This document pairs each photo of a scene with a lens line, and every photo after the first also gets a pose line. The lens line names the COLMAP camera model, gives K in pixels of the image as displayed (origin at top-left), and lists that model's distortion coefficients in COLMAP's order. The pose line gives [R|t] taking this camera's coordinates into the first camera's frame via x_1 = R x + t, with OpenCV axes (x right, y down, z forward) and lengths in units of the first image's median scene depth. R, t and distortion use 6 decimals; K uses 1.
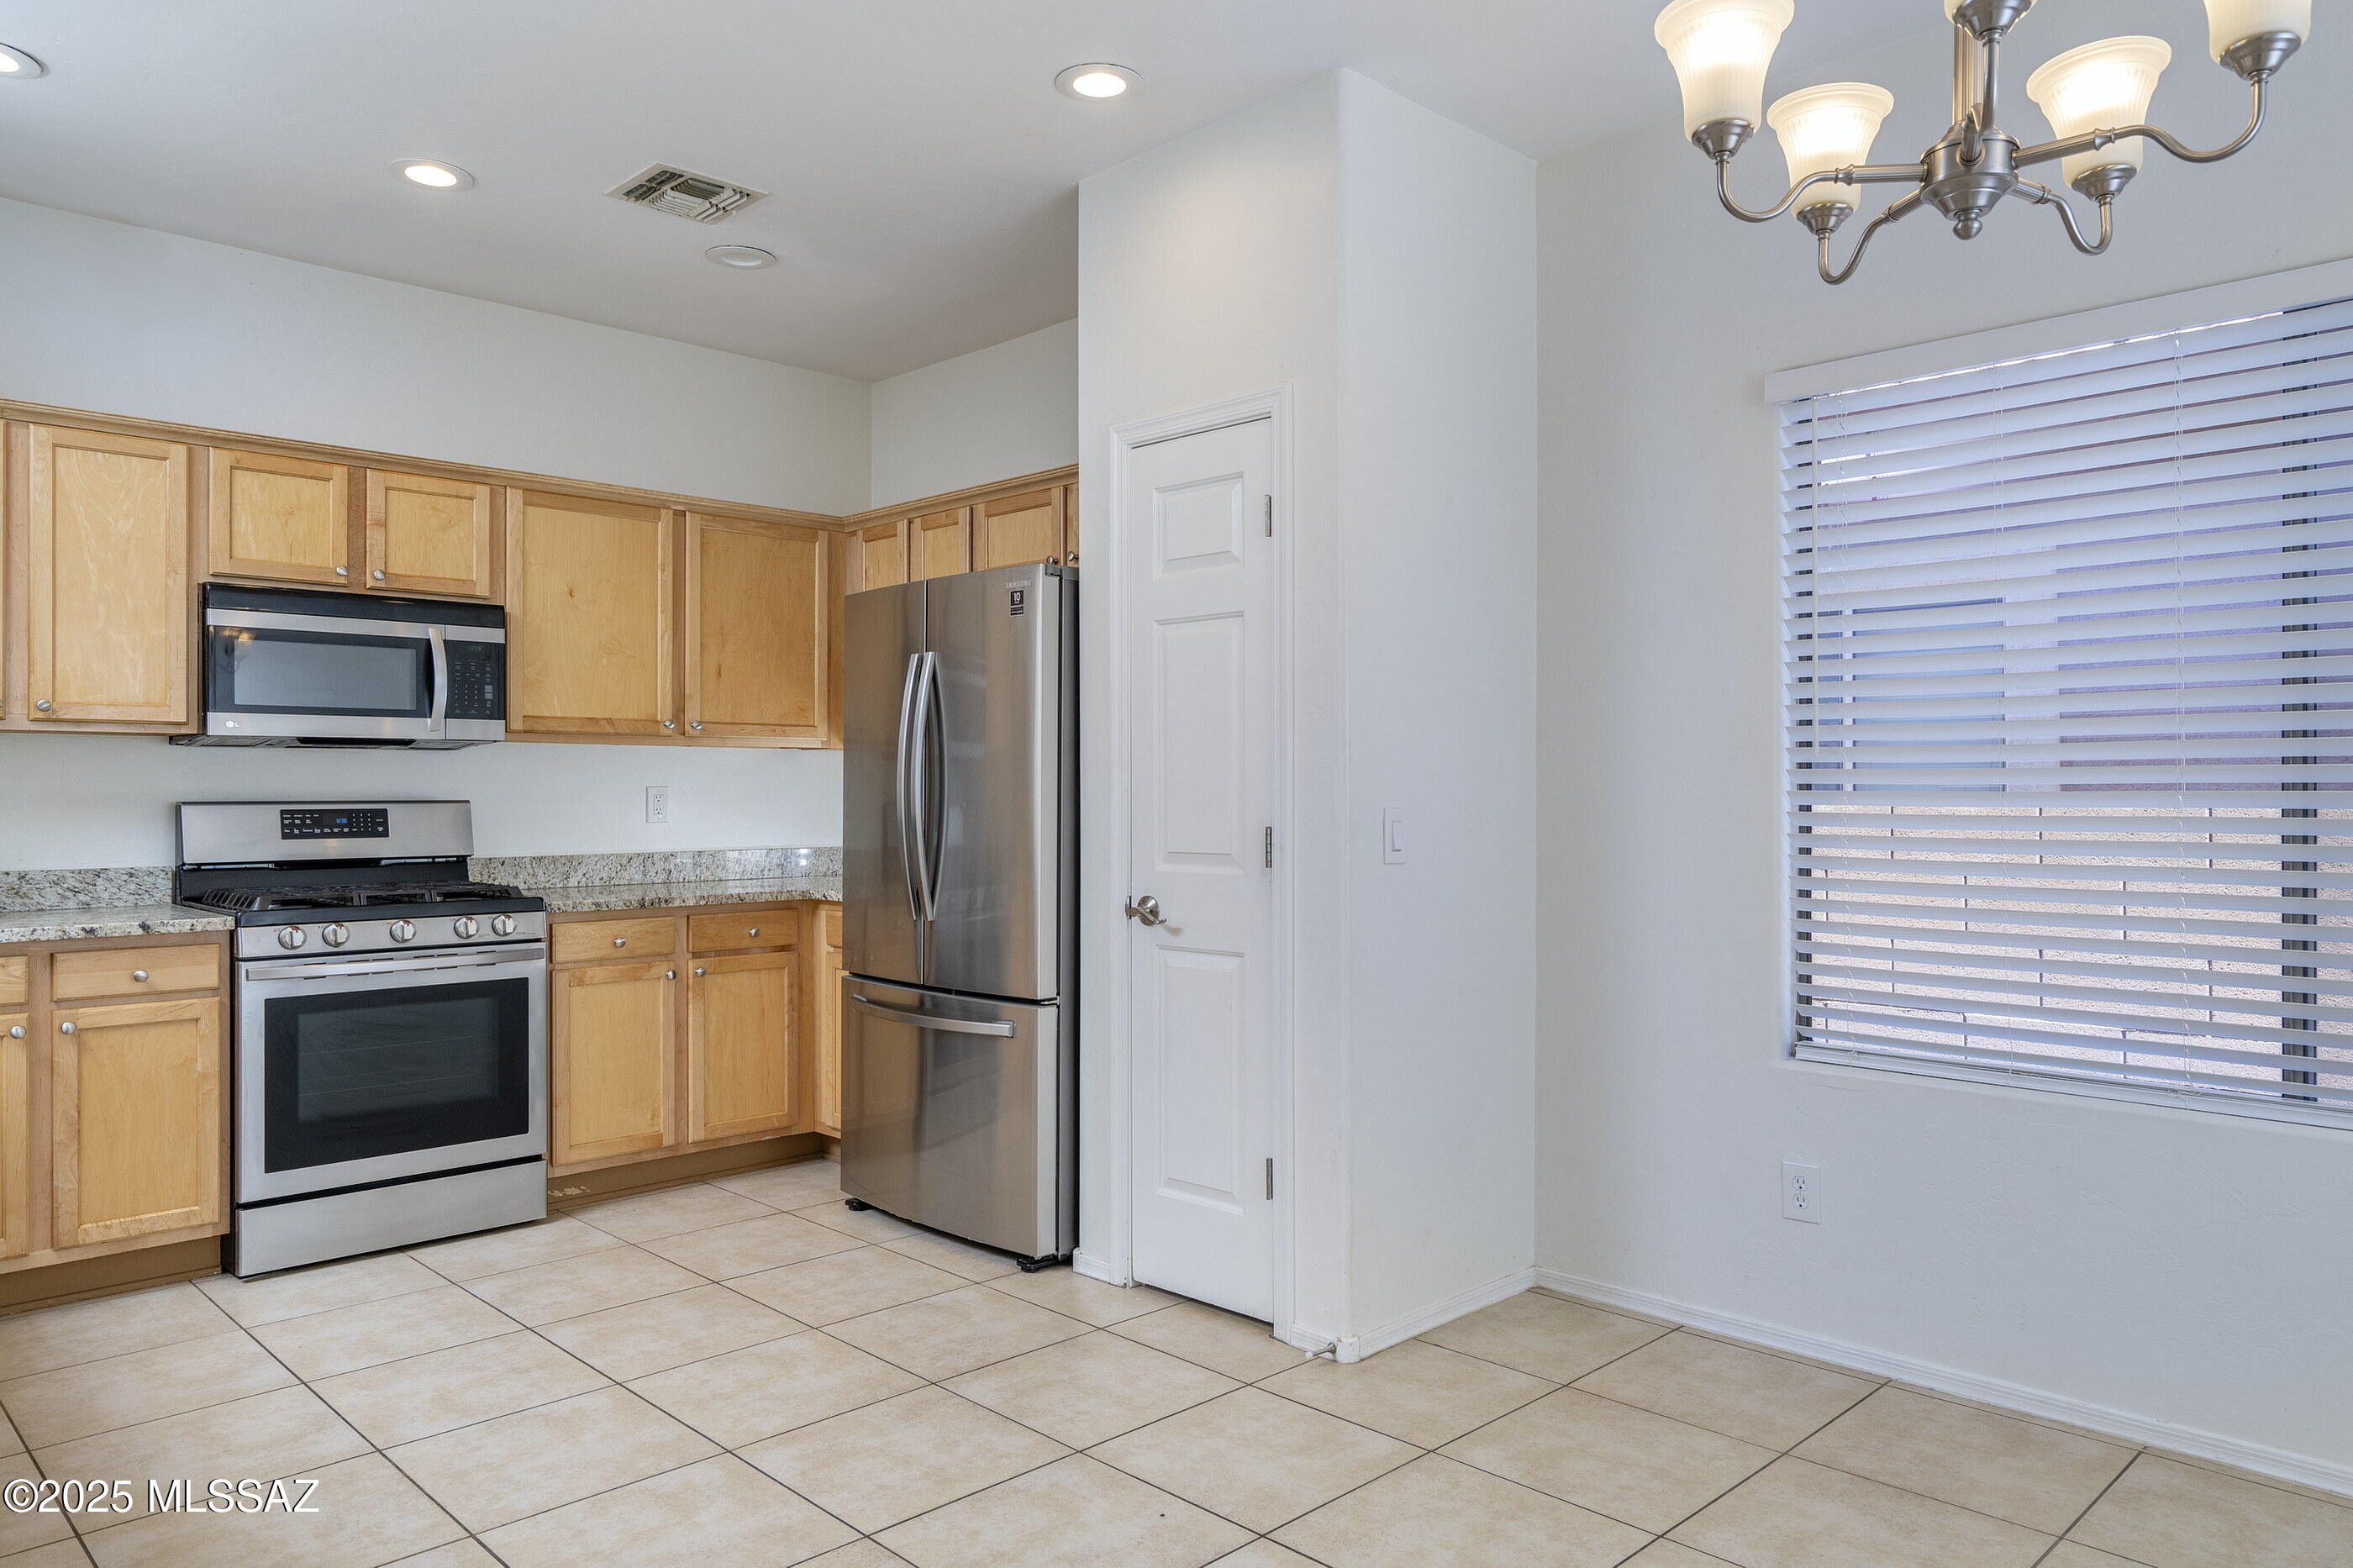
lens RADIAL K [[1561.3, 0, 1176.5], [0, 1561.3, 784.0], [0, 0, 1]] dist [0.008668, 0.001292]
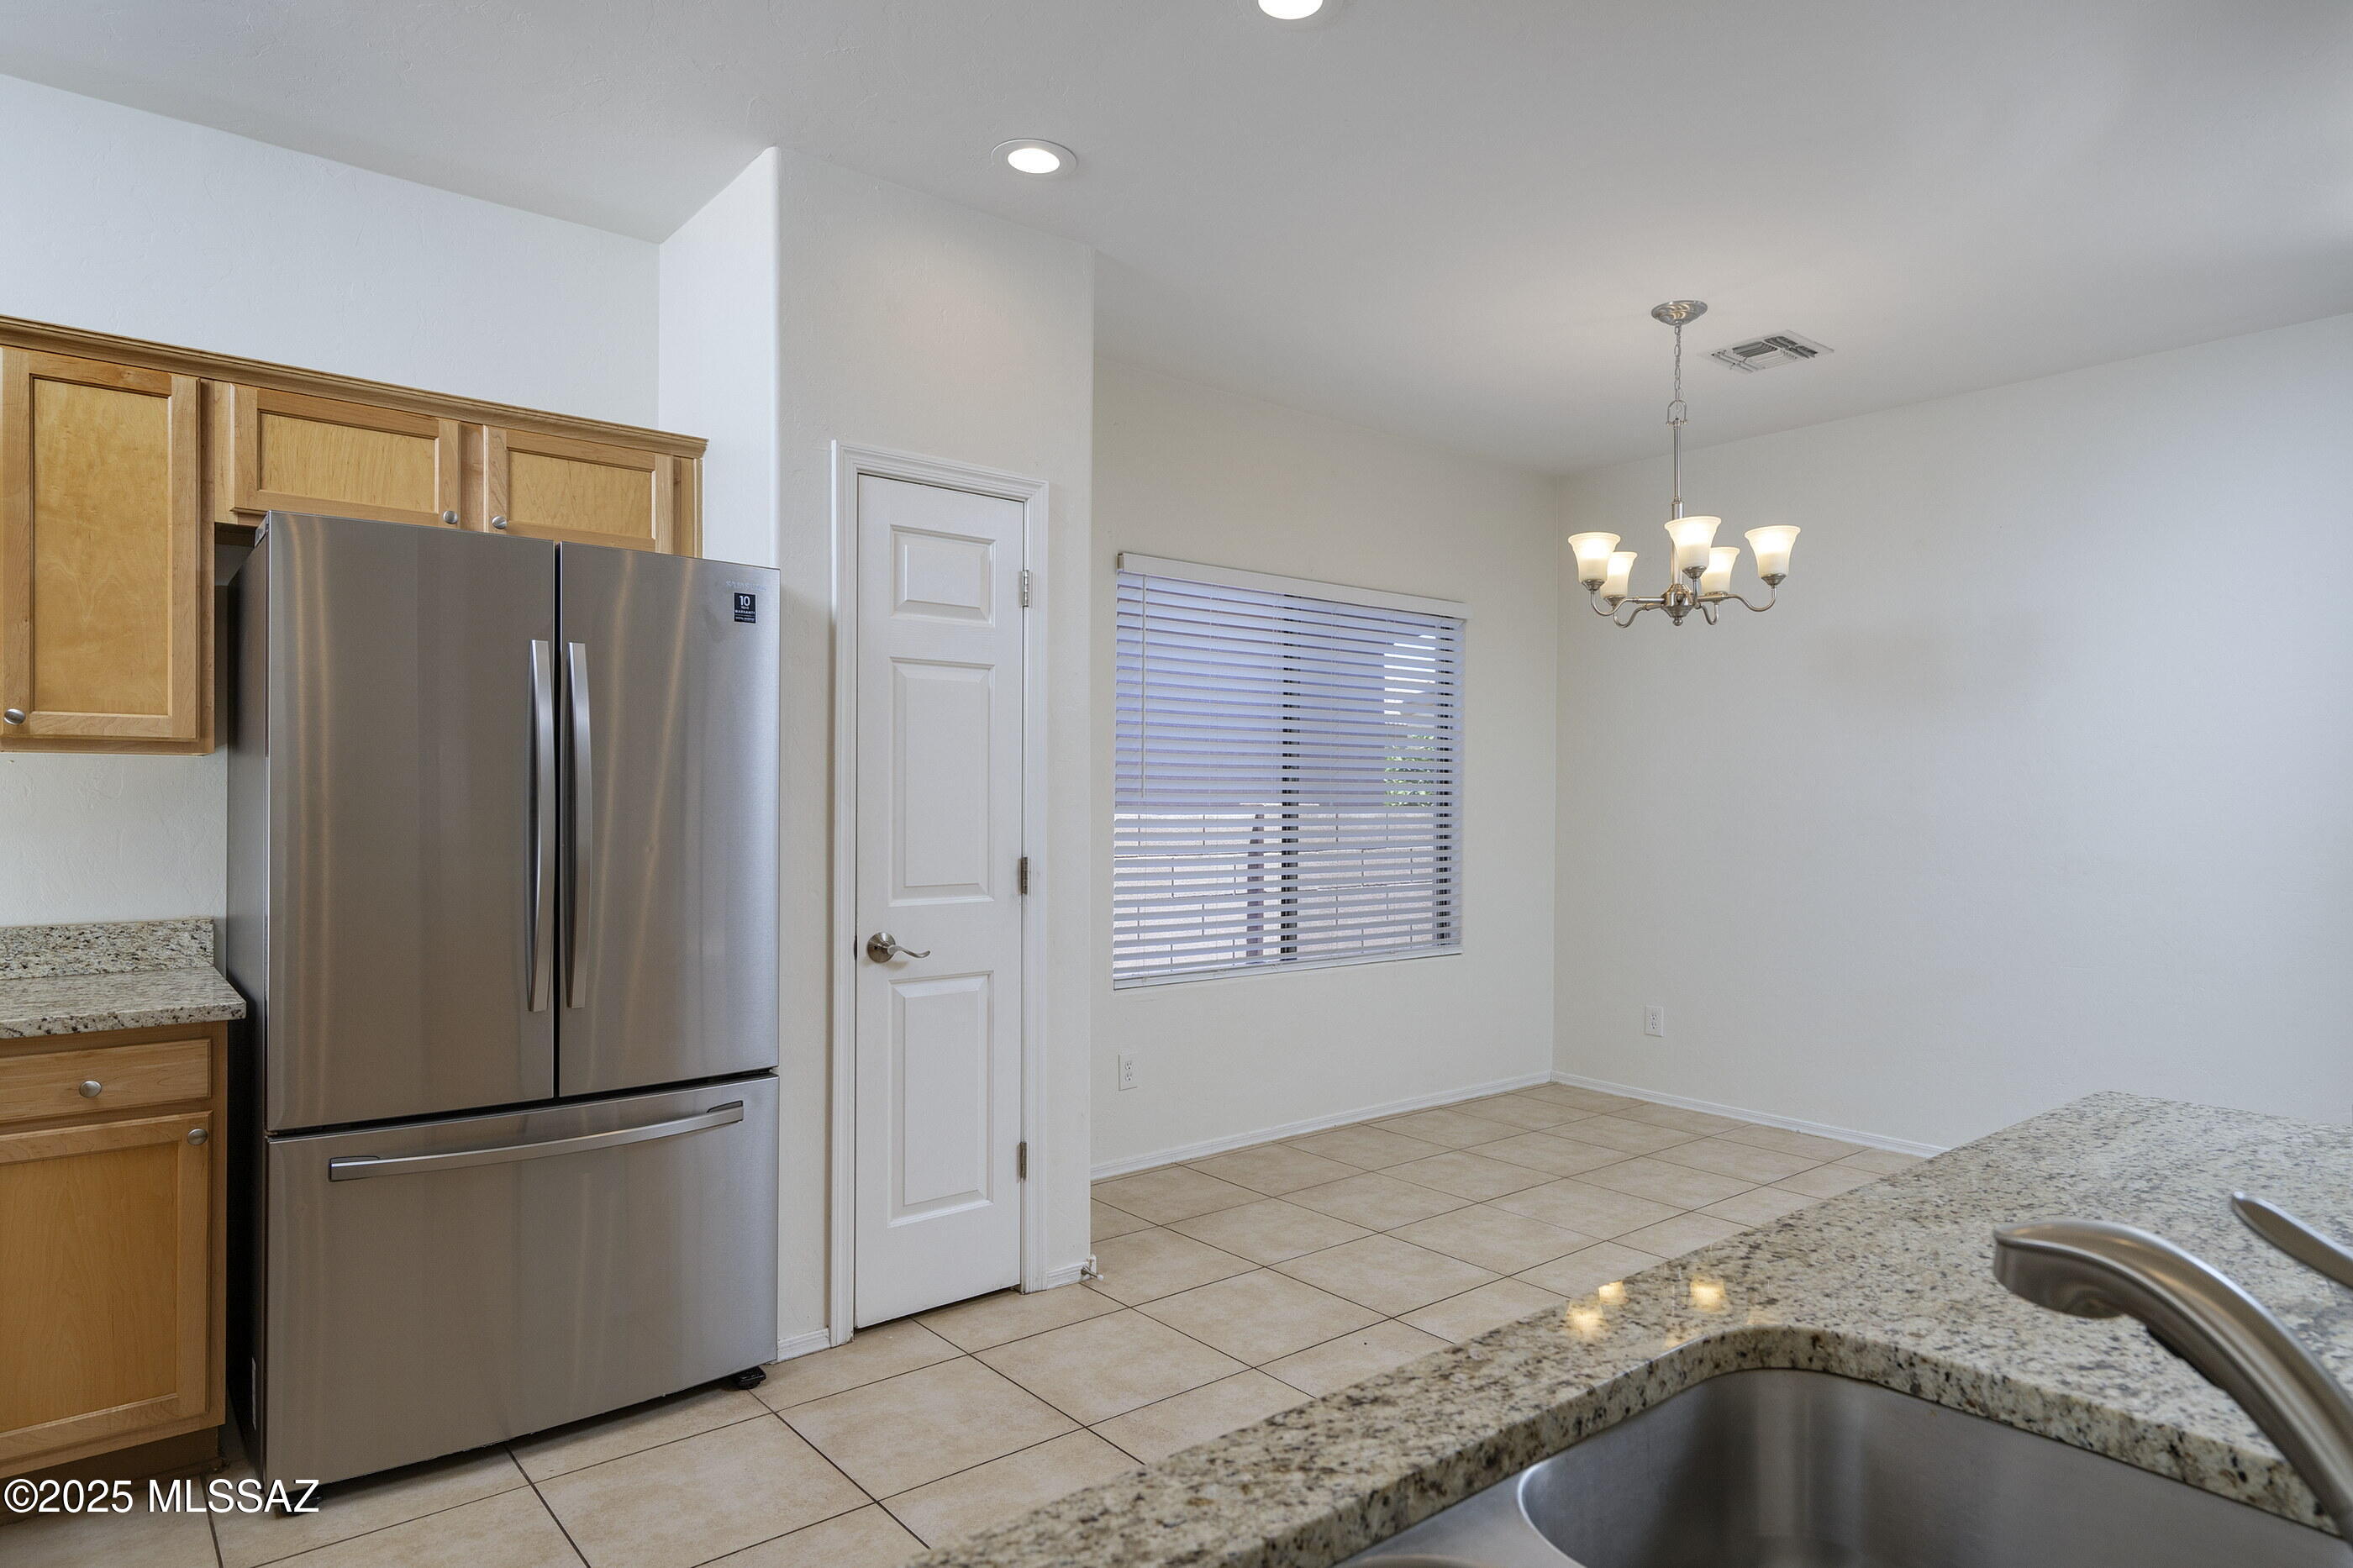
lens RADIAL K [[1345.4, 0, 1175.6], [0, 1345.4, 810.7], [0, 0, 1]] dist [0.000811, 0.000292]
pose [[0.090009, -0.010824, 0.995882, -1.009859], [-0.013083, 0.999842, 0.012049, -0.022719], [-0.995855, -0.014113, 0.089854, 0.875937]]
